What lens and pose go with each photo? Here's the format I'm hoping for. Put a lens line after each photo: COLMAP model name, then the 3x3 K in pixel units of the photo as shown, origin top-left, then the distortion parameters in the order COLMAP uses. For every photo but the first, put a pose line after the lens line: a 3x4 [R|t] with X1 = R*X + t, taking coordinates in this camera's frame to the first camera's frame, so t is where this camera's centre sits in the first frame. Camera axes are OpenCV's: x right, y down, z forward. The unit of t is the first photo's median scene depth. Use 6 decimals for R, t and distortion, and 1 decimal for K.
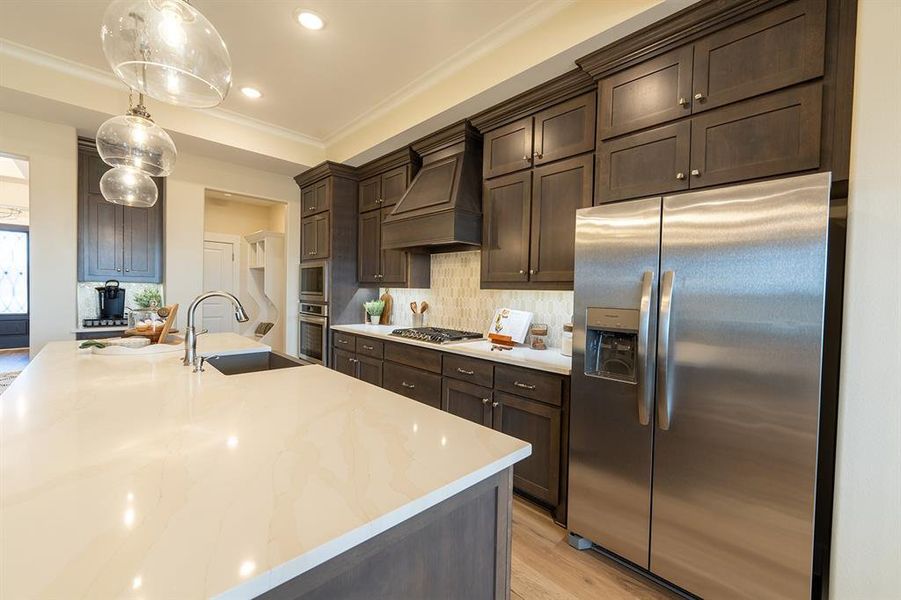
lens RADIAL K [[363.3, 0, 450.5], [0, 363.3, 300.0], [0, 0, 1]] dist [-0.000404, -0.000235]
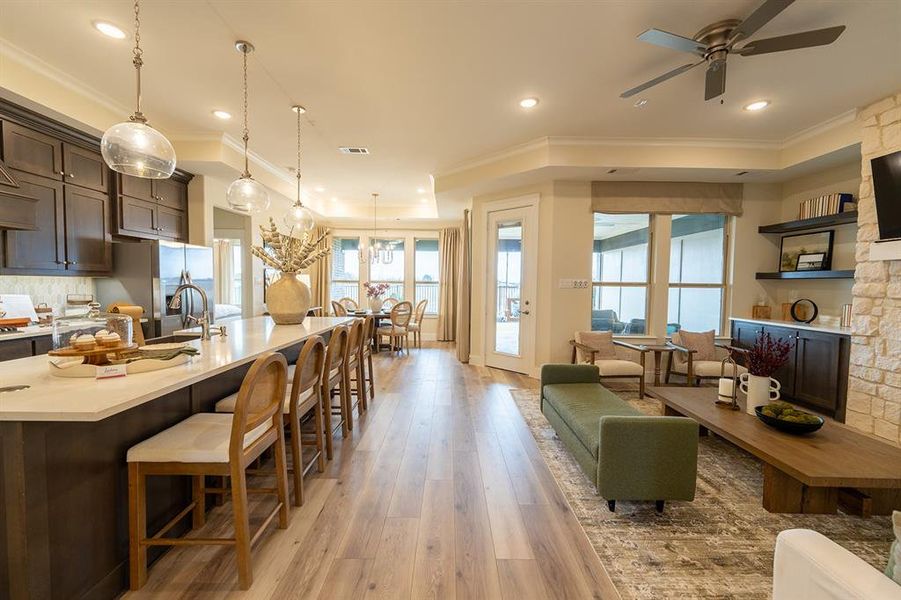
lens RADIAL K [[363.3, 0, 450.5], [0, 363.3, 300.0], [0, 0, 1]] dist [-0.000404, -0.000235]
pose [[-0.722896, -0.061724, 0.688194, -1.189601], [-0.010926, 0.996899, 0.077935, -0.042179], [-0.690871, 0.048820, -0.721328, 0.700918]]
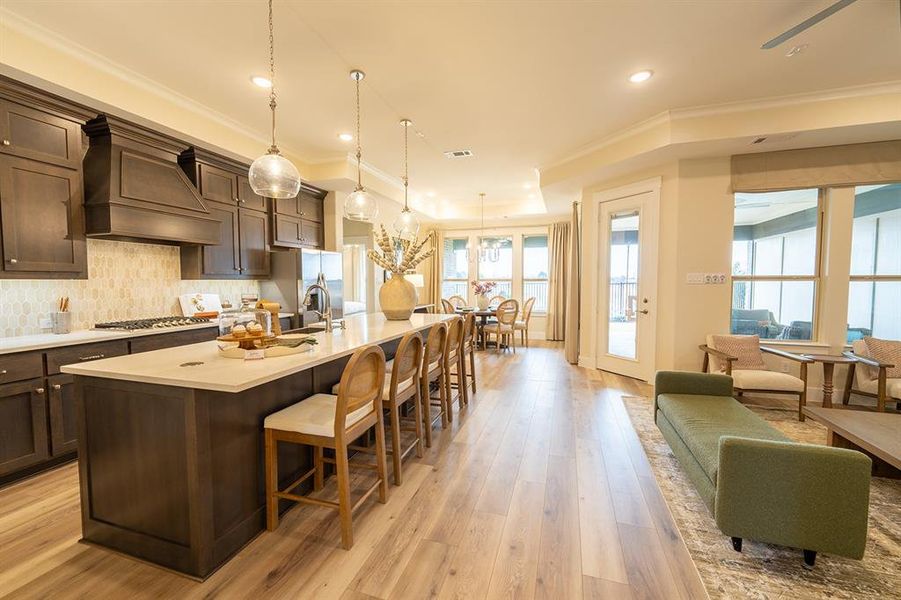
lens RADIAL K [[363.3, 0, 450.5], [0, 363.3, 300.0], [0, 0, 1]] dist [-0.000404, -0.000235]
pose [[-0.475731, -0.066214, 0.877095, -1.217476], [0.014628, 0.996429, 0.083157, -0.042112], [-0.879469, 0.052391, -0.473064, 0.668157]]
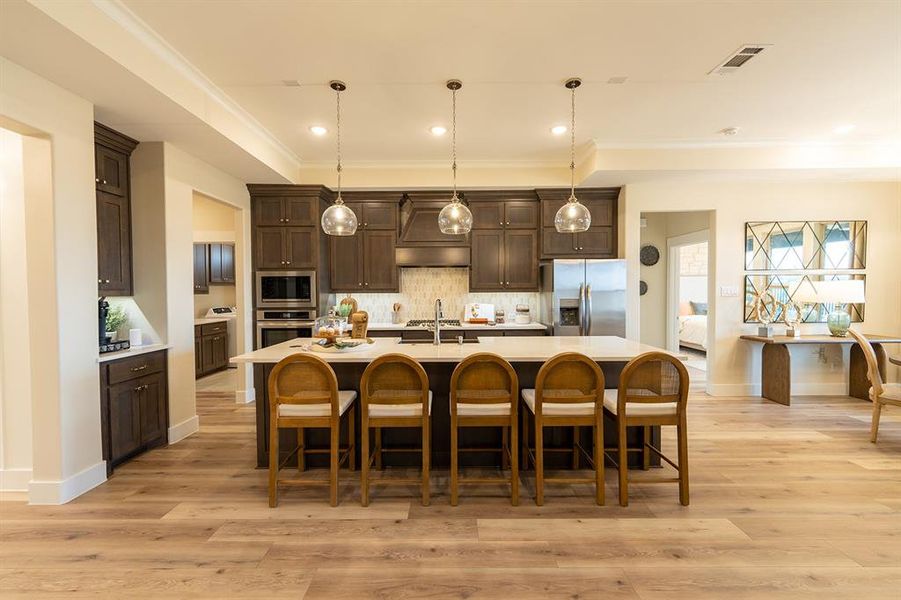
lens RADIAL K [[363.3, 0, 450.5], [0, 363.3, 300.0], [0, 0, 1]] dist [-0.000404, -0.000235]
pose [[0.695447, -0.044735, 0.717184, -0.965040], [0.038521, 0.998946, 0.024956, -0.033197], [-0.717544, 0.010271, 0.696437, -0.096431]]
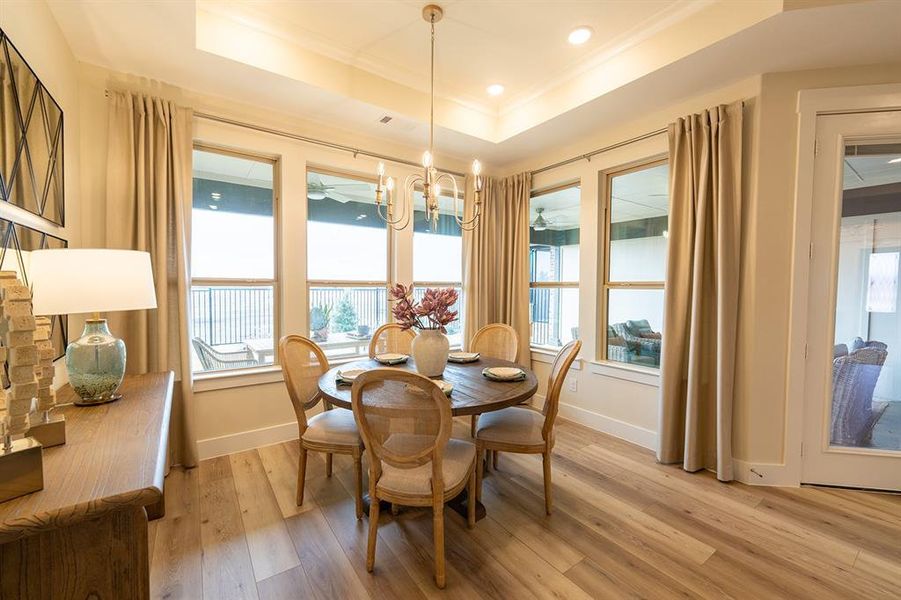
lens RADIAL K [[363.3, 0, 450.5], [0, 363.3, 300.0], [0, 0, 1]] dist [-0.000404, -0.000235]
pose [[-0.987997, -0.035521, 0.150336, 0.319298], [-0.025584, 0.997390, 0.067522, 0.002642], [-0.152342, 0.062866, -0.986326, 0.192961]]
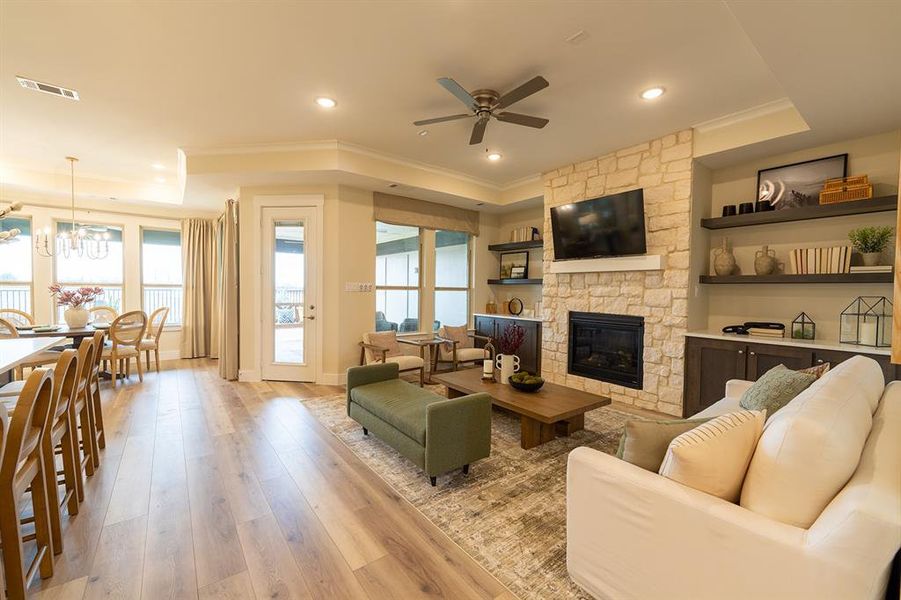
lens RADIAL K [[363.3, 0, 450.5], [0, 363.3, 300.0], [0, 0, 1]] dist [-0.000404, -0.000235]
pose [[-0.993607, -0.036697, 0.106763, -1.086678], [-0.030988, 0.998024, 0.054653, -0.041382], [-0.108558, 0.050996, -0.992781, 0.761044]]
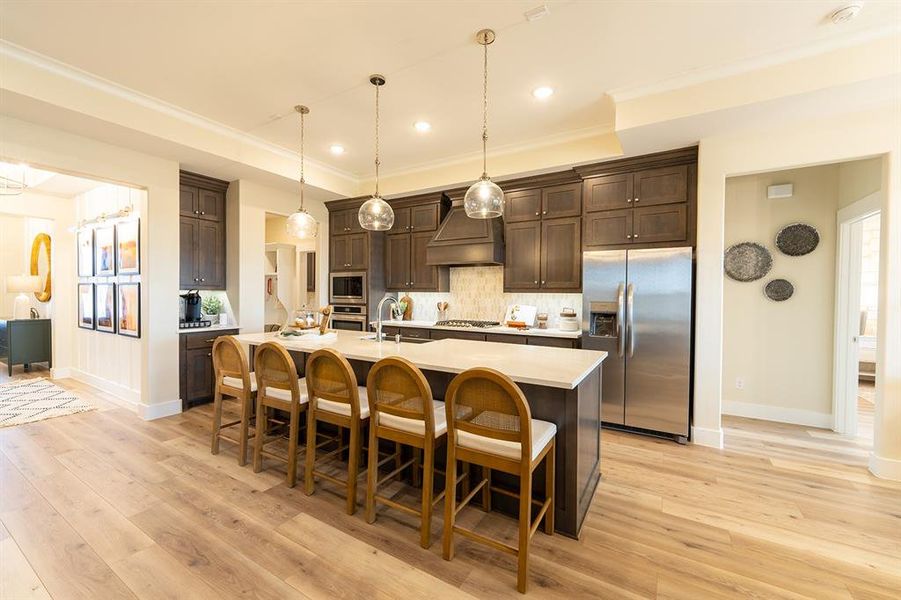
lens RADIAL K [[363.3, 0, 450.5], [0, 363.3, 300.0], [0, 0, 1]] dist [-0.000404, -0.000235]
pose [[0.964945, -0.017892, 0.261842, -0.437054], [0.018553, 0.999828, -0.000053, -0.002439], [-0.261796, 0.004909, 0.965111, -0.352493]]
